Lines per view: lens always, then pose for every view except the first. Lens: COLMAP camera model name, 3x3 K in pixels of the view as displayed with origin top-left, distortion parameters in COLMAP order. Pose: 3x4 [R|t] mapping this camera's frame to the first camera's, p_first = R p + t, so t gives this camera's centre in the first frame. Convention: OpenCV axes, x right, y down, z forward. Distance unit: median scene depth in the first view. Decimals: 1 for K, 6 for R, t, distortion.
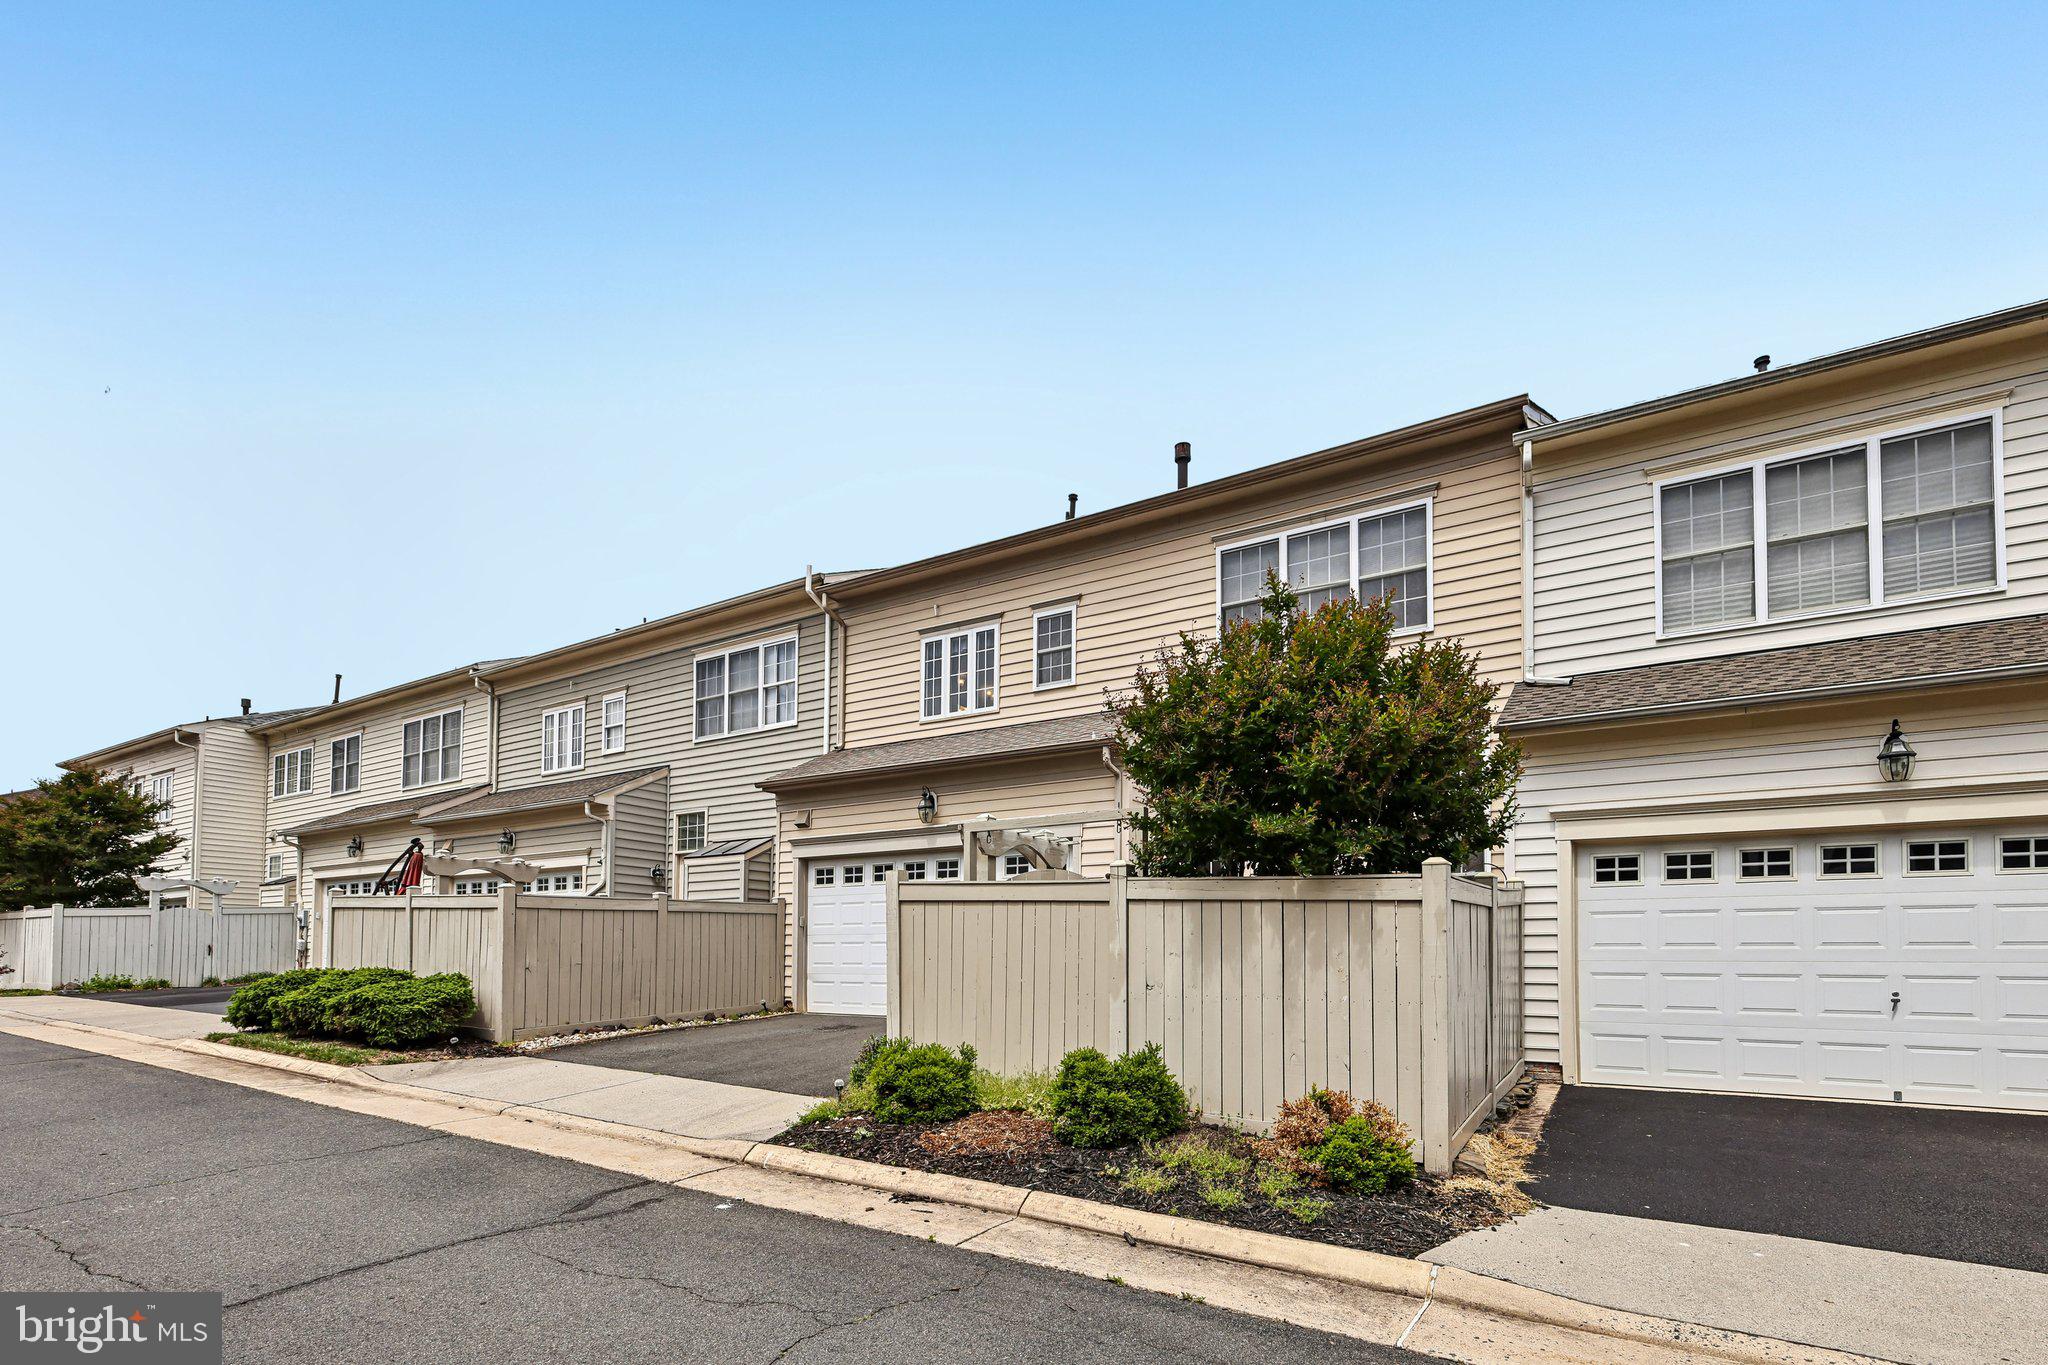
lens RADIAL K [[929.3, 0, 1074.4], [0, 929.3, 686.5], [0, 0, 1]] dist [0.004063, 0.000405]
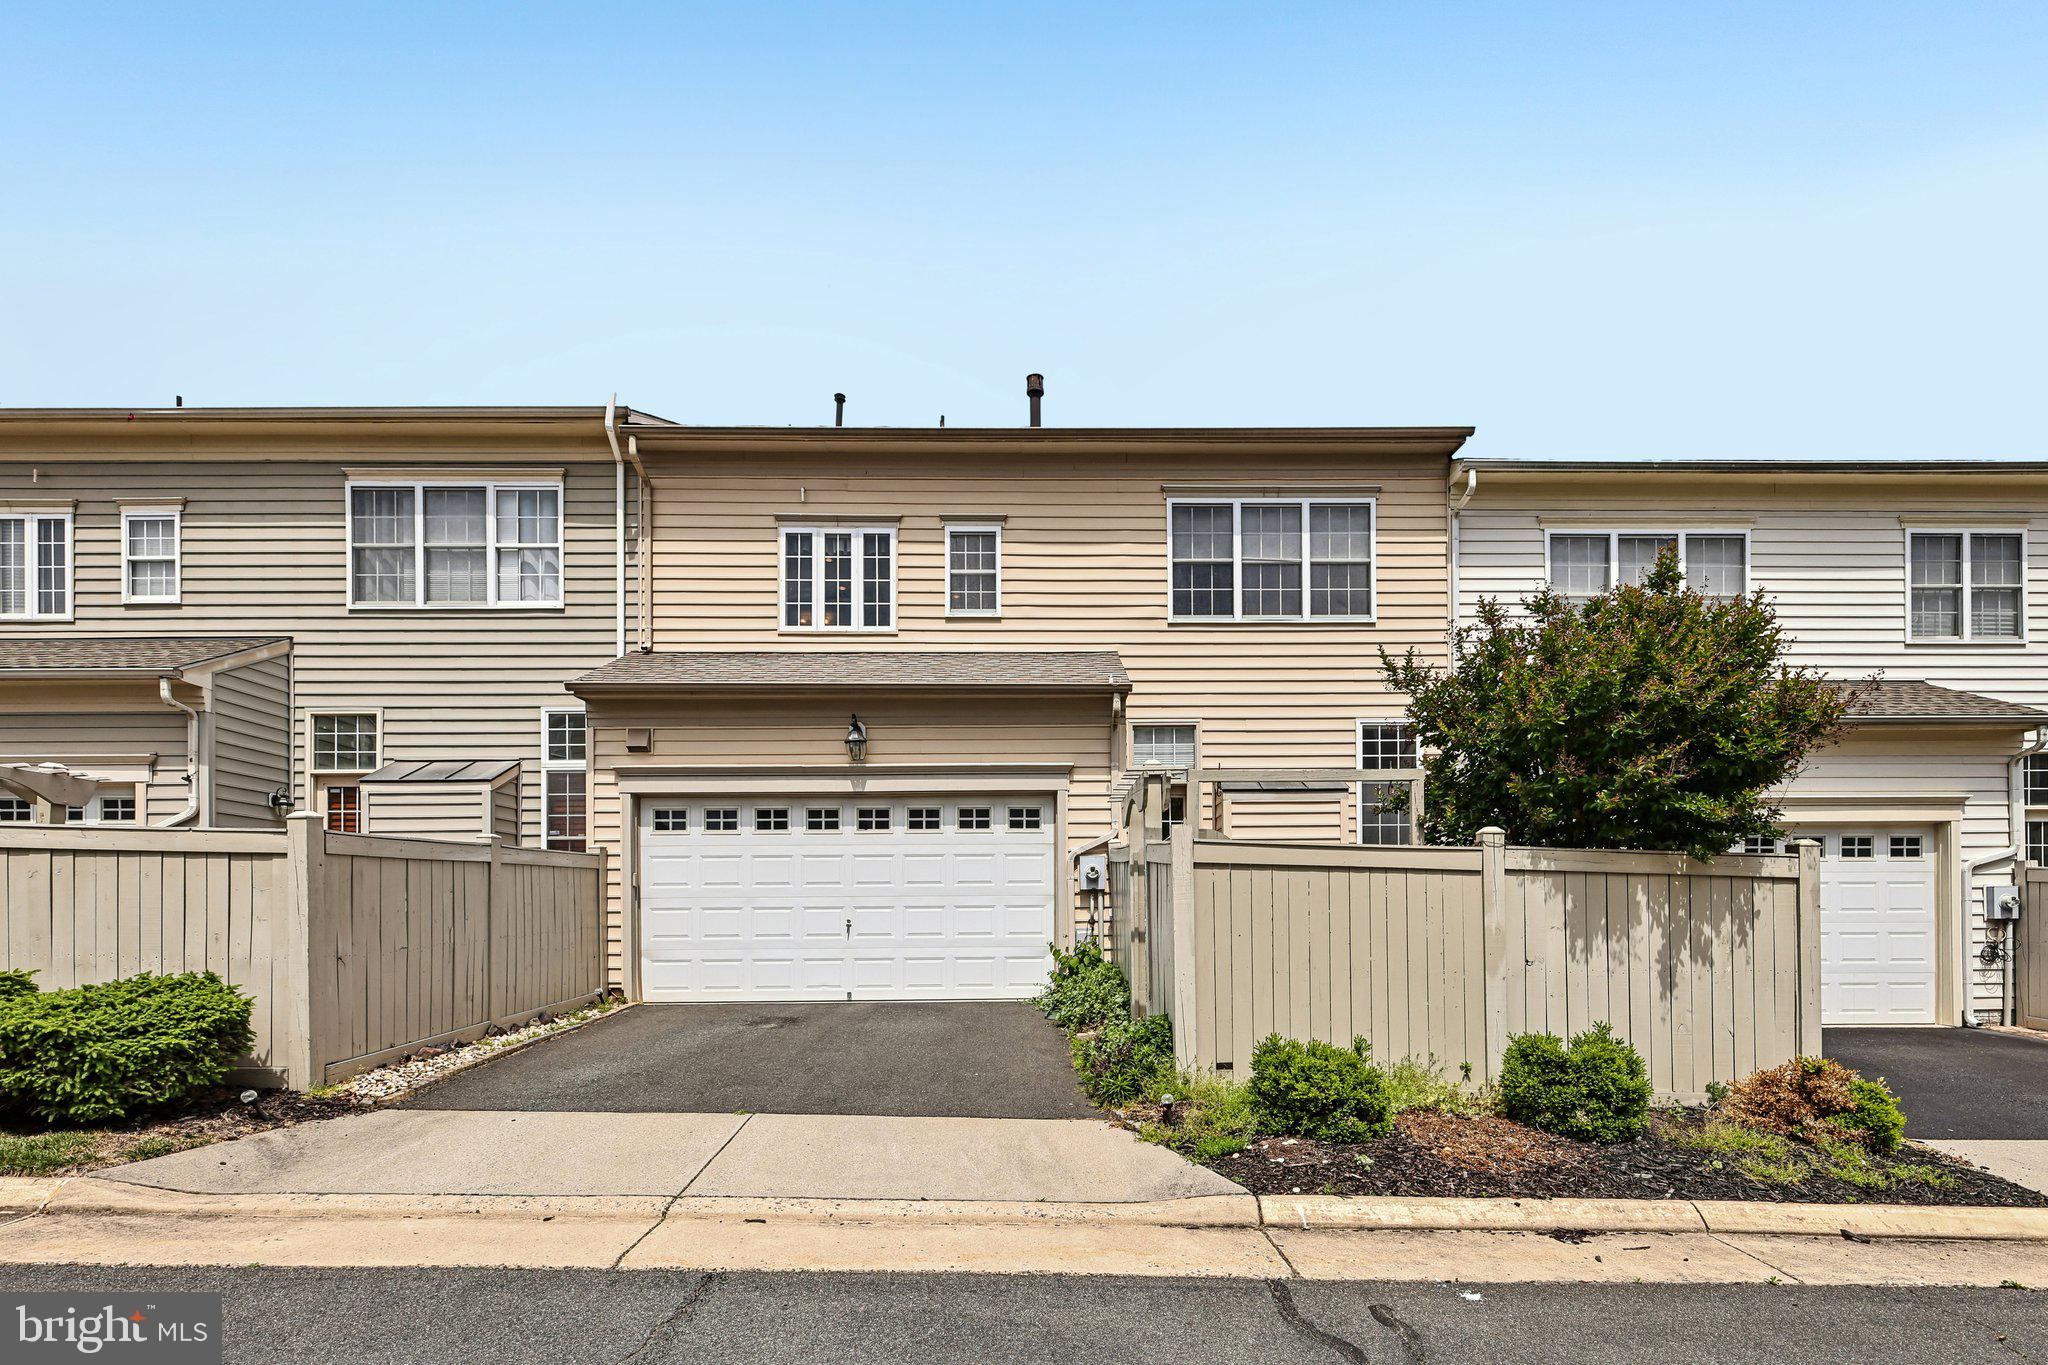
lens RADIAL K [[914.2, 0, 1024.5], [0, 914.2, 708.0], [0, 0, 1]] dist [0.001406, 0.000545]
pose [[0.848662, 0.107633, 0.517869, -0.401850], [-0.141261, 0.989636, 0.025808, 0.055381], [-0.509724, -0.095057, 0.855071, 0.233939]]
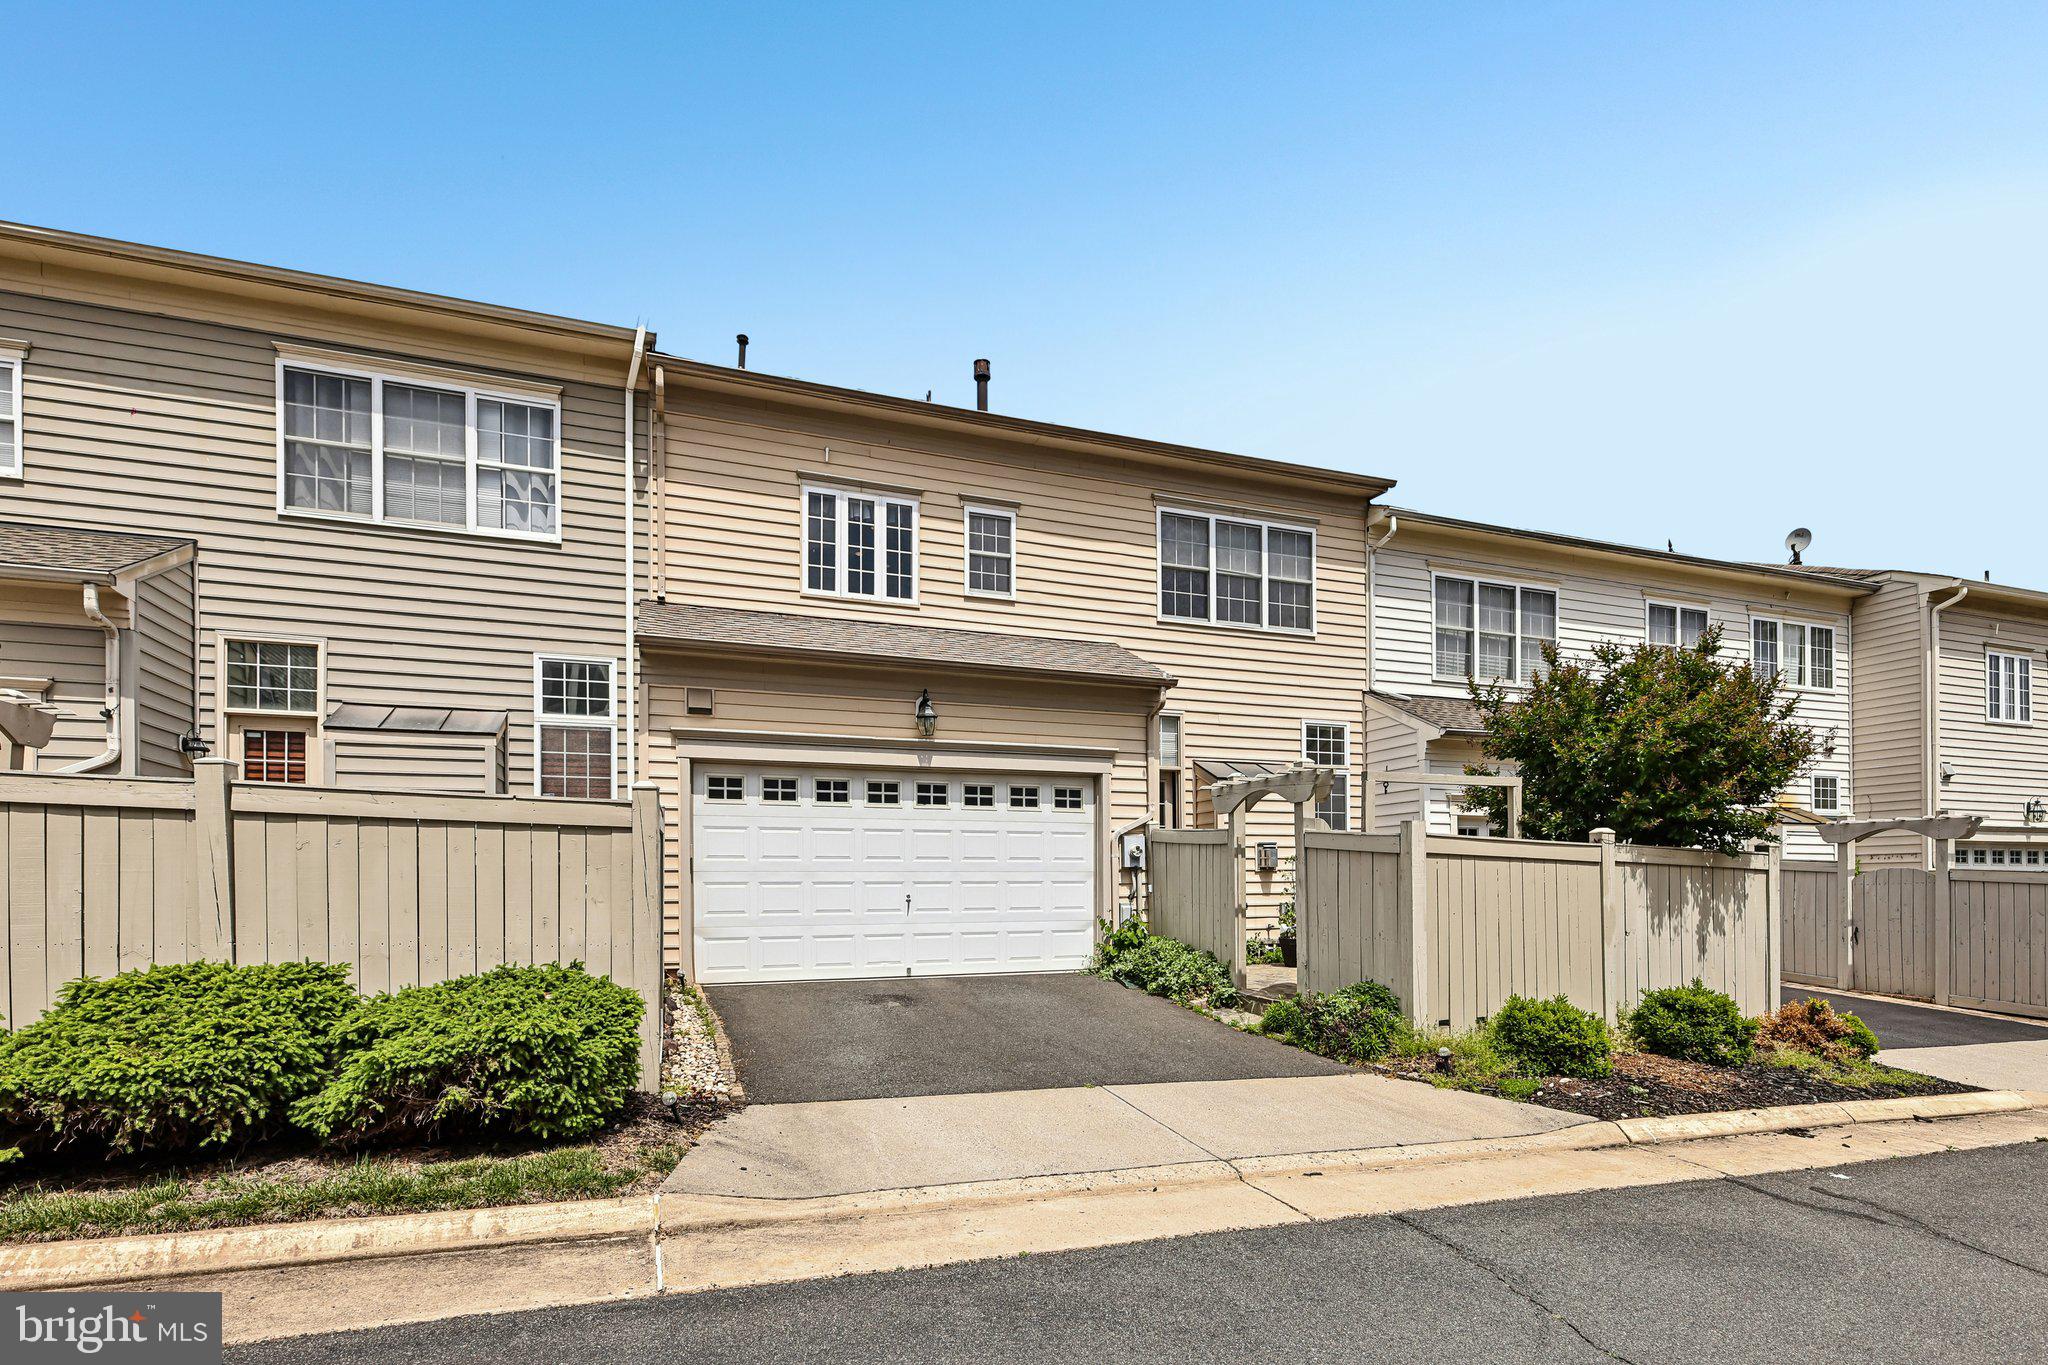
lens RADIAL K [[912.8, 0, 1021.1], [0, 912.8, 667.8], [0, 0, 1]] dist [0.001665, -0.000047]
pose [[0.640161, 0.170672, 0.749043, -0.627604], [-0.215848, 0.975693, -0.037843, 0.090845], [-0.737295, -0.137454, 0.661440, 0.382094]]
